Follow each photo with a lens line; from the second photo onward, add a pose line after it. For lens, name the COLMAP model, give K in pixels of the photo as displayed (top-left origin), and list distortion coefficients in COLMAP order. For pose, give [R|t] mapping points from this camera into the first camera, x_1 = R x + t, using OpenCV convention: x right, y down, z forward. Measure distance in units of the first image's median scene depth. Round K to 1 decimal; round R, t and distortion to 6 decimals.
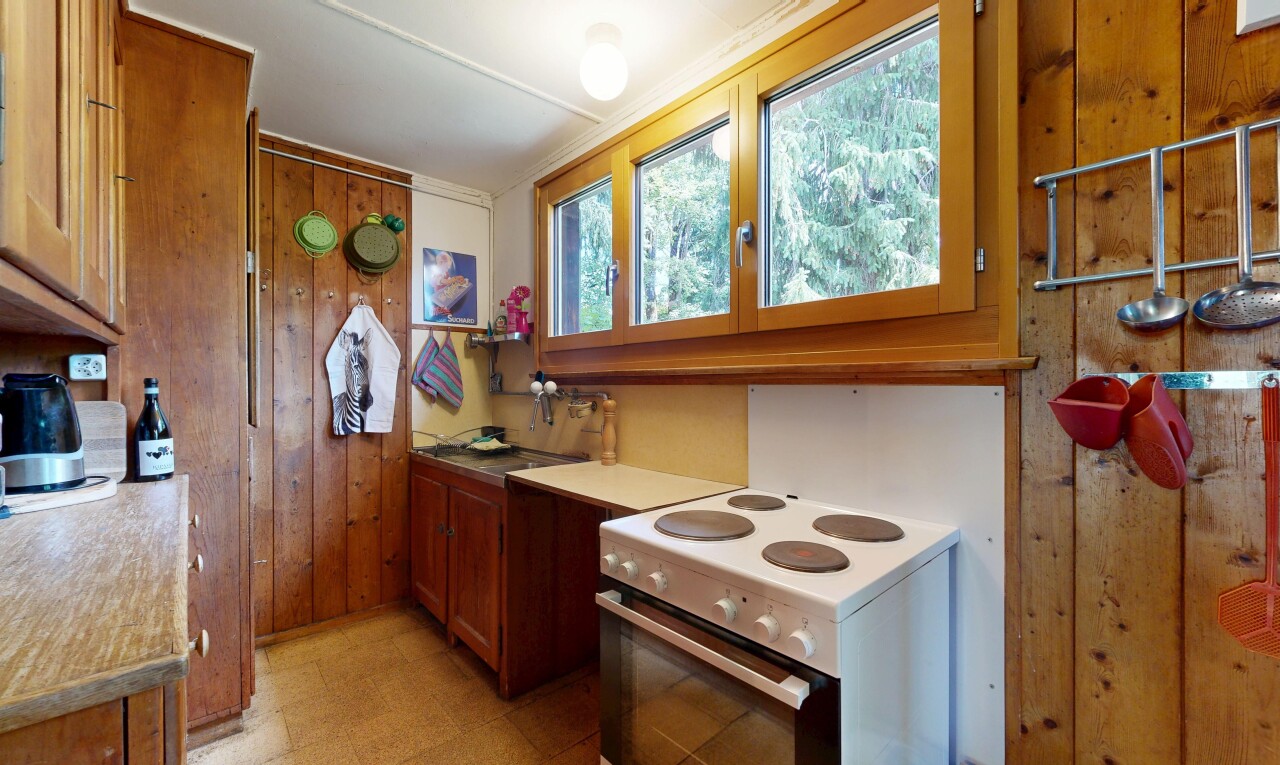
lens RADIAL K [[500.0, 0, 640.4], [0, 500.0, 383.8], [0, 0, 1]] dist [0.000944, 0.000032]
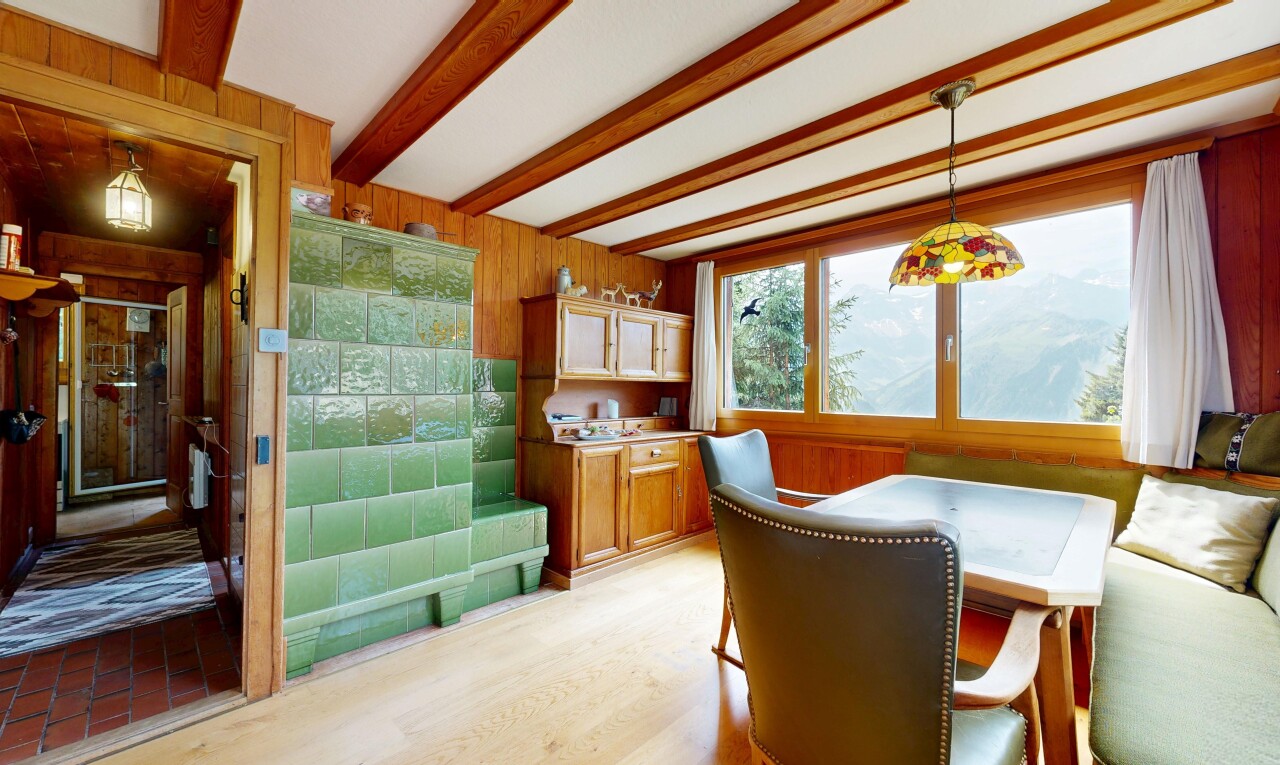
lens RADIAL K [[500.0, 0, 639.4], [0, 500.0, 383.2], [0, 0, 1]] dist [0.000944, 0.000032]
pose [[-0.055710, 0.005533, 0.998432, -4.648679], [-0.008224, 0.999948, -0.006000, -0.033237], [-0.998413, -0.008546, -0.055662, -4.336783]]
